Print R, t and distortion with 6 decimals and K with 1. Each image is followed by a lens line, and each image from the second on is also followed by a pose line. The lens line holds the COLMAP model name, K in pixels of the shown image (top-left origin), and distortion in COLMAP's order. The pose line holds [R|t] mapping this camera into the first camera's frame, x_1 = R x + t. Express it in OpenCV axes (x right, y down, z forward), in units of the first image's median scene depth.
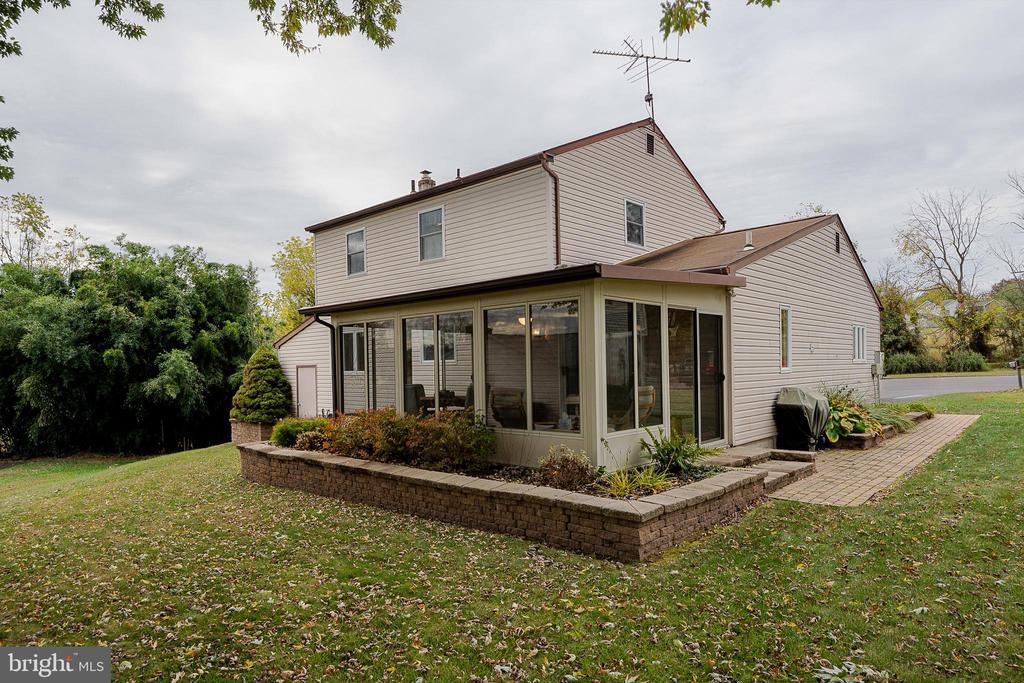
lens RADIAL K [[560.4, 0, 510.0], [0, 560.4, 334.5], [0, 0, 1]] dist [-0.029183, -0.000736]
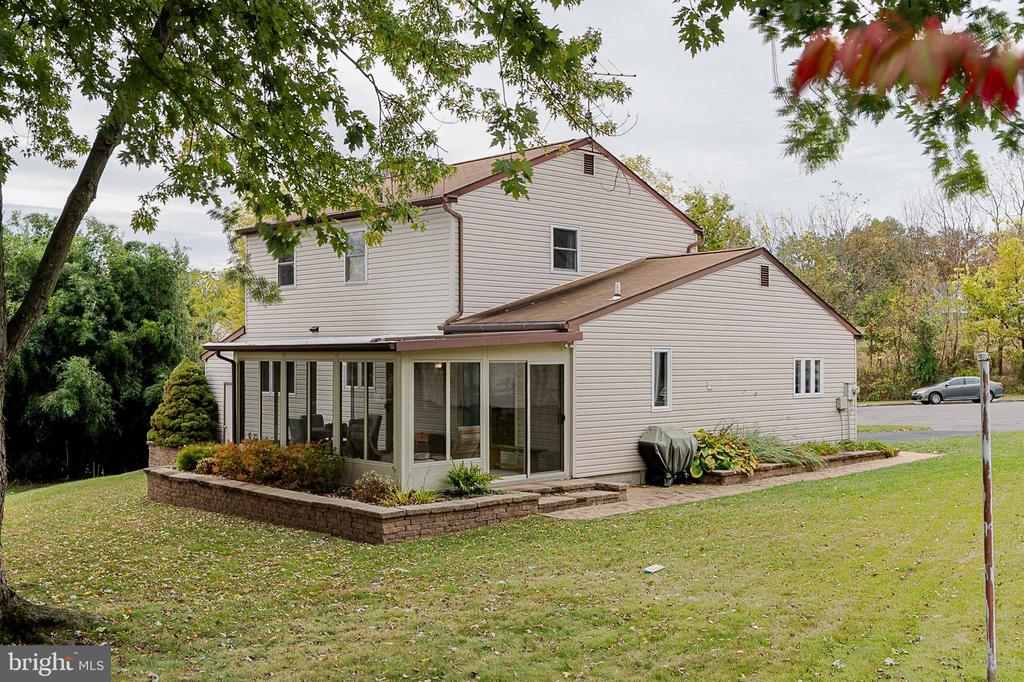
lens RADIAL K [[707.4, 0, 512.0], [0, 707.4, 341.0], [0, 0, 1]] dist [0.000441, -0.037886]
pose [[0.999798, 0.019812, 0.003480, 0.212349], [-0.019818, 0.999802, 0.001598, -0.065666], [-0.003447, -0.001667, 0.999993, -0.368223]]
